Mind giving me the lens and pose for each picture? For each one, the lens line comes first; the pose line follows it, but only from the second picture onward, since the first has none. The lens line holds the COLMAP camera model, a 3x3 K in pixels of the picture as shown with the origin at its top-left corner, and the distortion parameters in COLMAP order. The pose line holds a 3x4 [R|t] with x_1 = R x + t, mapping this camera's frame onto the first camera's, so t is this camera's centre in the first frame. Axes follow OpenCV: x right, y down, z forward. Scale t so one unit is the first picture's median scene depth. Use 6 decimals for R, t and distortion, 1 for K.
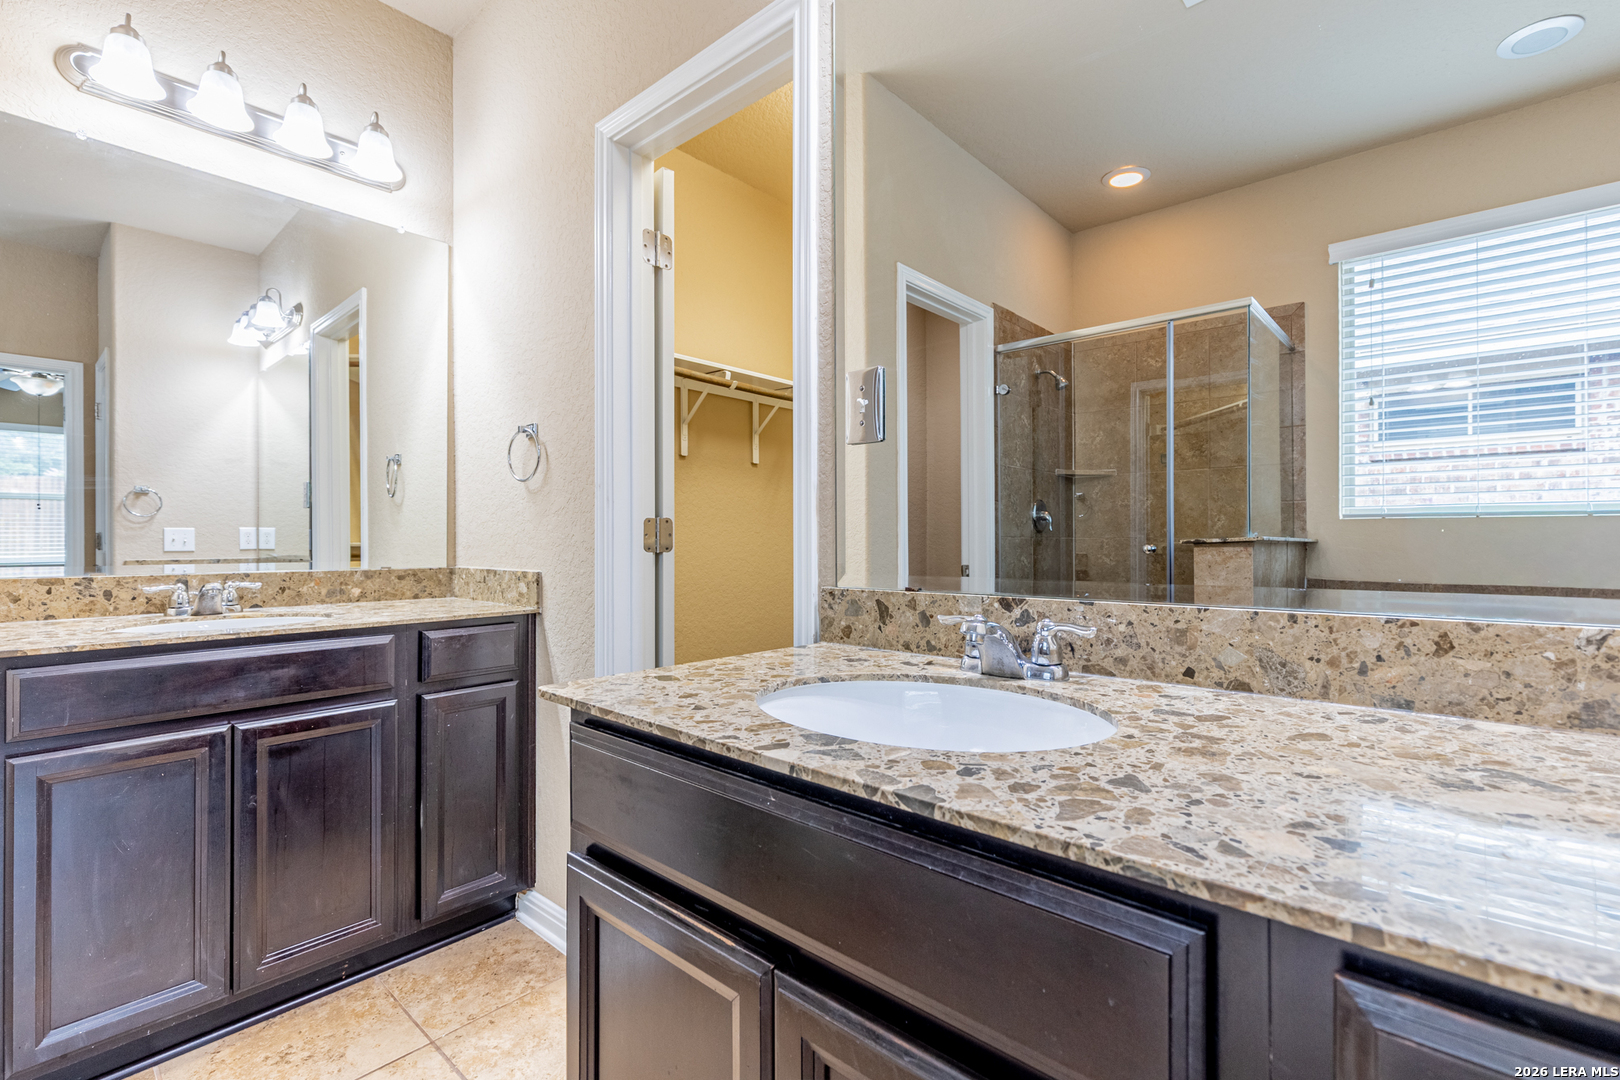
lens RADIAL K [[728.8, 0, 805.7], [0, 728.8, 534.5], [0, 0, 1]] dist [0.007736, -0.001439]
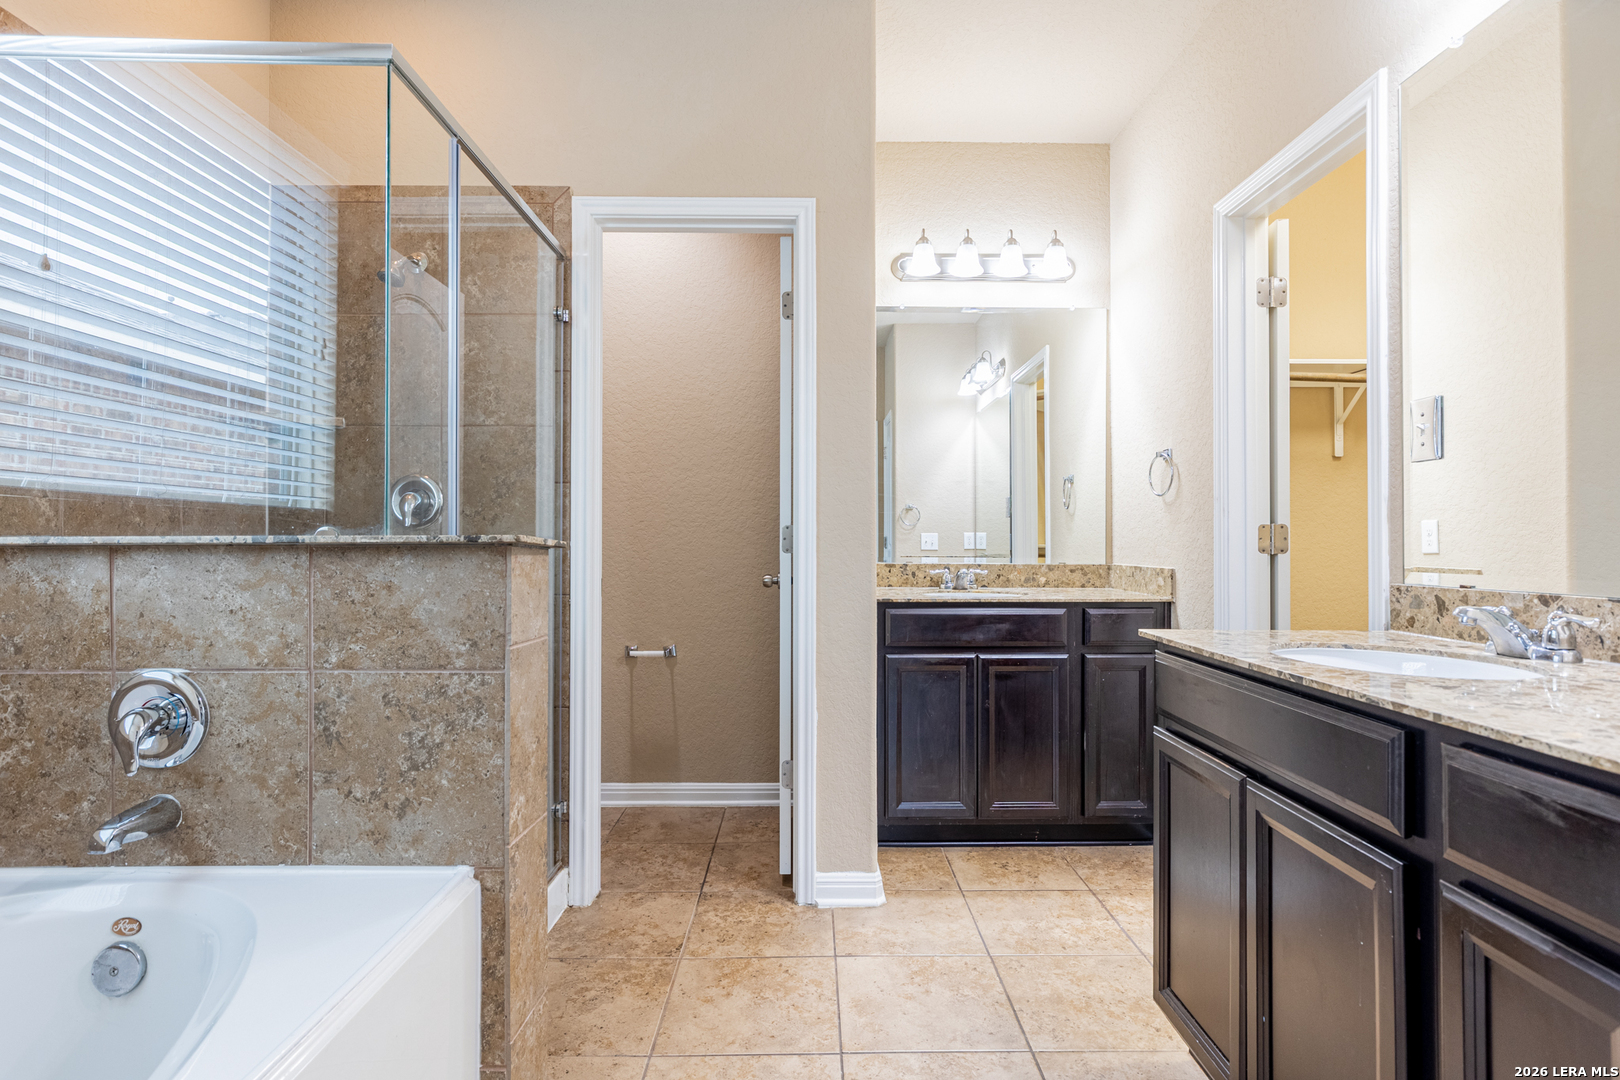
lens RADIAL K [[808.9, 0, 816.1], [0, 808.9, 537.9], [0, 0, 1]] dist [-0.006723, -0.002120]
pose [[0.679989, -0.001088, -0.733221, 0.252401], [0.002519, 0.999996, 0.000853, -0.003960], [0.733218, -0.002427, 0.679989, -0.416339]]
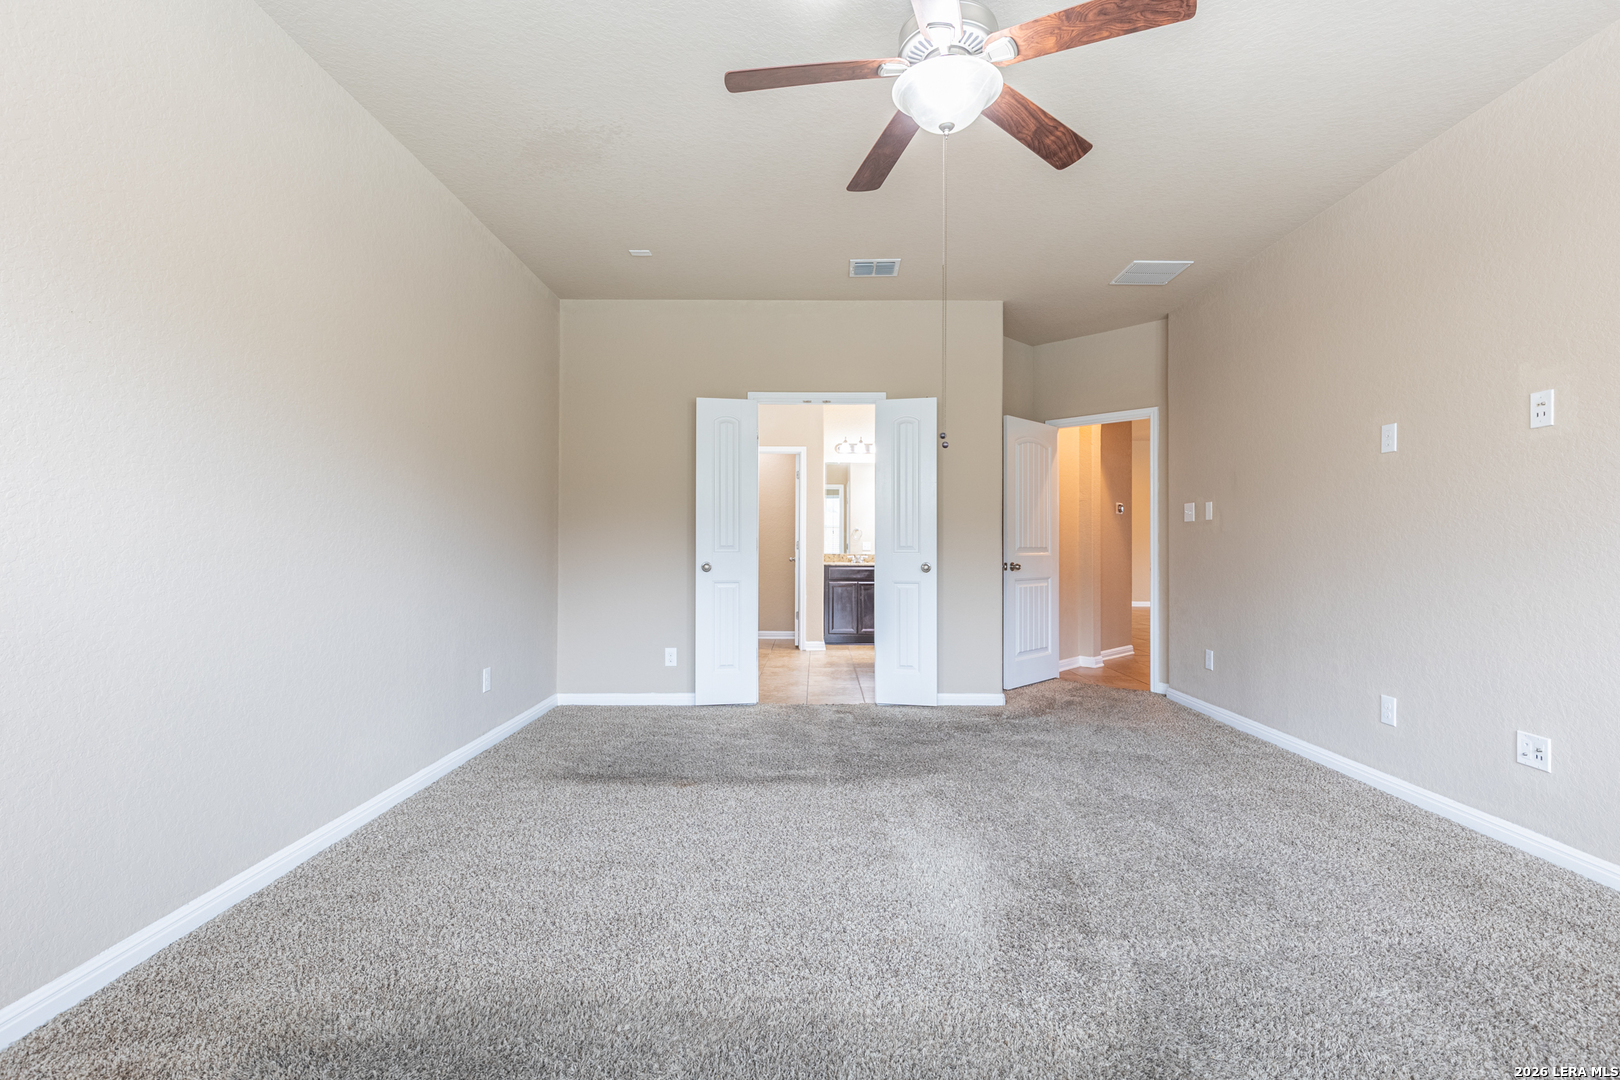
lens RADIAL K [[728.8, 0, 816.4], [0, 728.8, 539.5], [0, 0, 1]] dist [0.007736, -0.001439]
pose [[0.670150, -0.003021, -0.742220, 2.383553], [0.002935, 0.999995, -0.001419, -0.030185], [0.742220, -0.001228, 0.670155, -2.237104]]
